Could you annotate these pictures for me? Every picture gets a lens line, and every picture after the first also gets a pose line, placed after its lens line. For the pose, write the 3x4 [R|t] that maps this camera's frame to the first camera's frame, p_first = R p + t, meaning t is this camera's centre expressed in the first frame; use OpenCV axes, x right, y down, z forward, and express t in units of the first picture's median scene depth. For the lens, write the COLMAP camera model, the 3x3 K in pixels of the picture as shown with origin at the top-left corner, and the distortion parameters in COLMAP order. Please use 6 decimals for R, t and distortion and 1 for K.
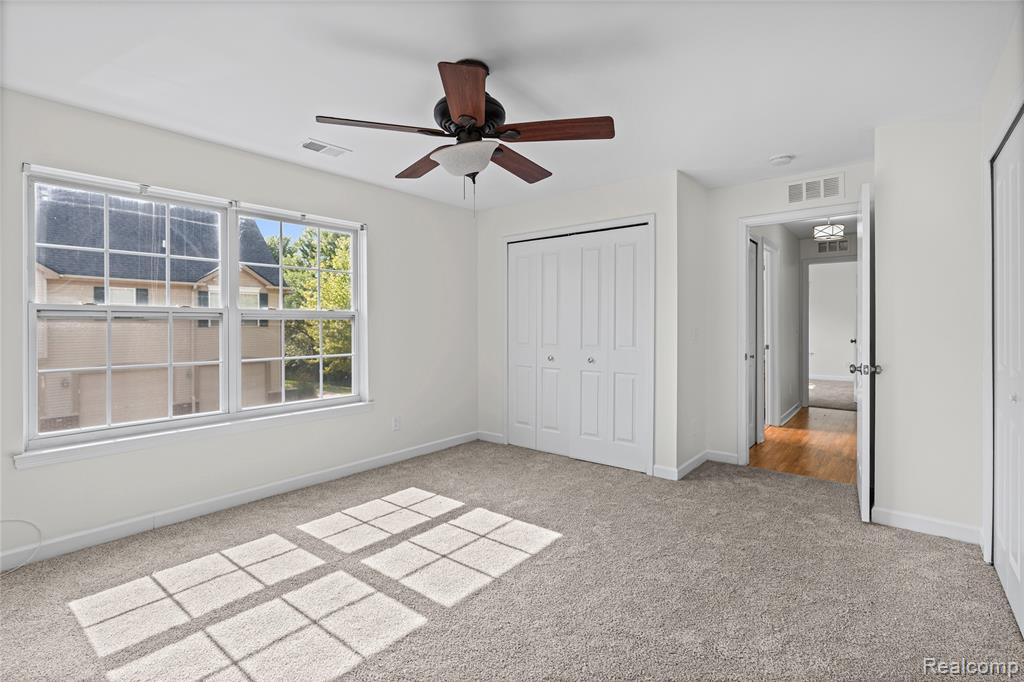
lens RADIAL K [[478.7, 0, 515.8], [0, 478.7, 328.4], [0, 0, 1]] dist [-0.010332, -0.000053]
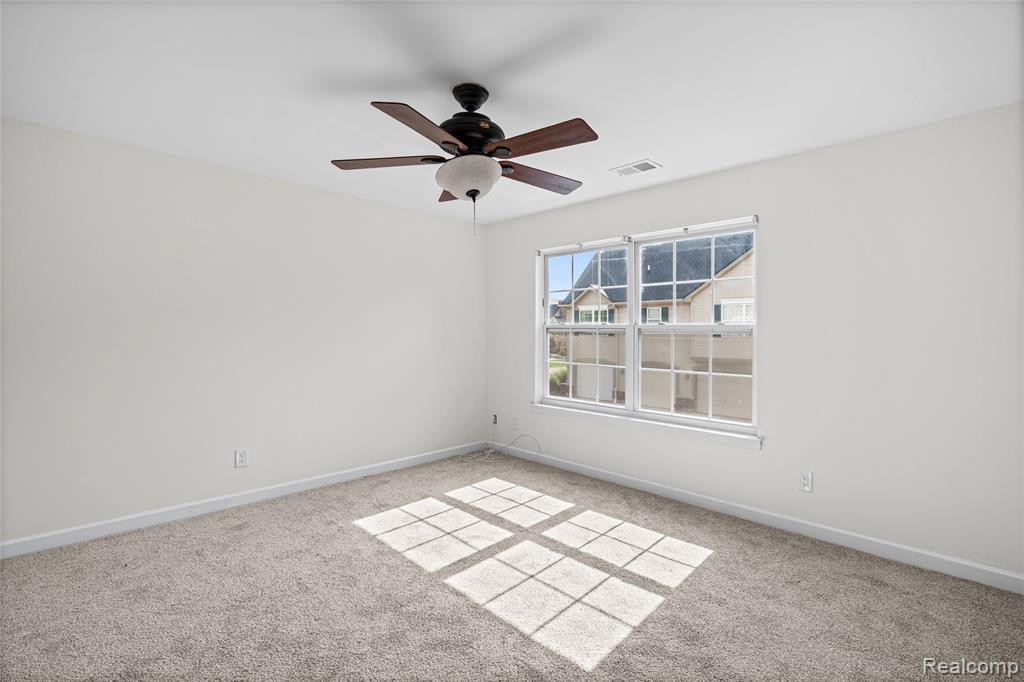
lens RADIAL K [[478.7, 0, 515.8], [0, 478.7, 328.4], [0, 0, 1]] dist [-0.010332, -0.000053]
pose [[-0.117624, -0.008494, -0.993022, 0.746670], [-0.024678, 0.999680, -0.005627, -0.018096], [0.992752, 0.023844, -0.117796, 0.976033]]
